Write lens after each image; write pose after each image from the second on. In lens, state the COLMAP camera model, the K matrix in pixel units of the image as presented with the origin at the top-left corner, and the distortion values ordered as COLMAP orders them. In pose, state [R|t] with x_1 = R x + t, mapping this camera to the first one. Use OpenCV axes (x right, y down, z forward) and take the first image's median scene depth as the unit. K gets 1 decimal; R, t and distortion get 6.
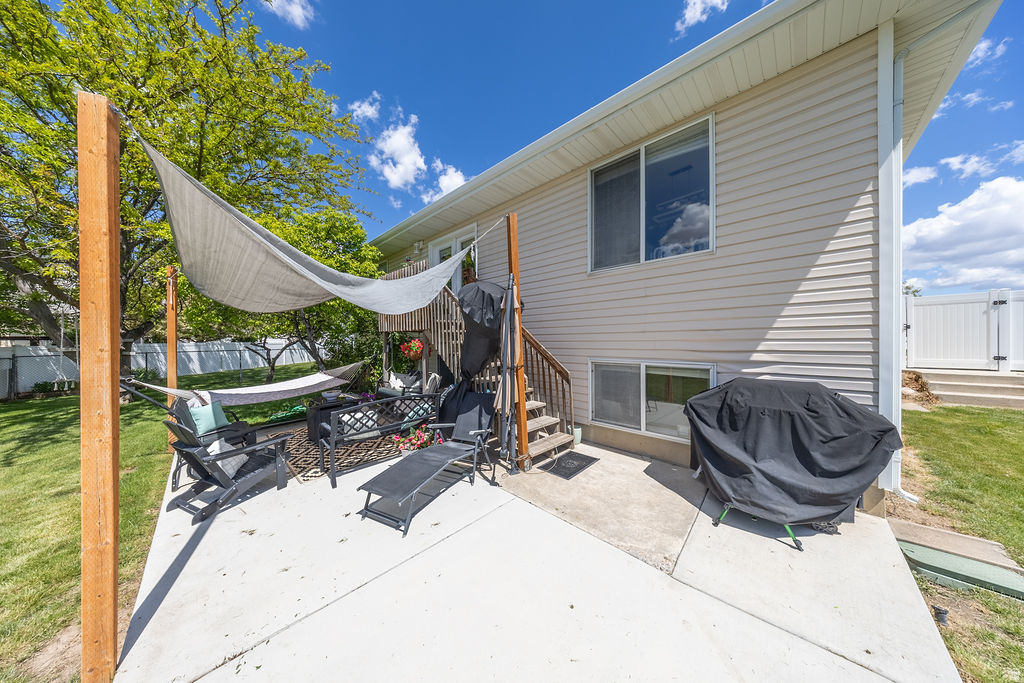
lens RADIAL K [[296.2, 0, 512.6], [0, 296.2, 343.0], [0, 0, 1]] dist [-0.003578, 0.000020]
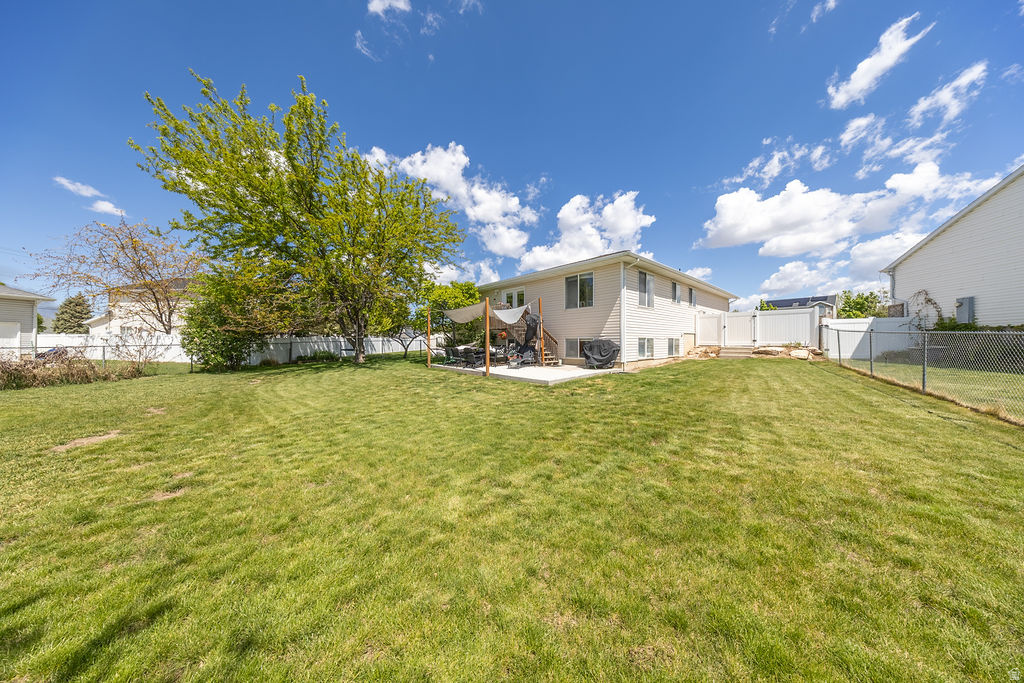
lens RADIAL K [[296.2, 0, 512.6], [0, 296.2, 343.0], [0, 0, 1]] dist [-0.003578, 0.000020]
pose [[0.996478, 0.001636, -0.083839, -0.027937], [-0.002144, 0.999980, -0.005961, 0.148802], [0.083827, 0.006120, 0.996462, -2.441282]]
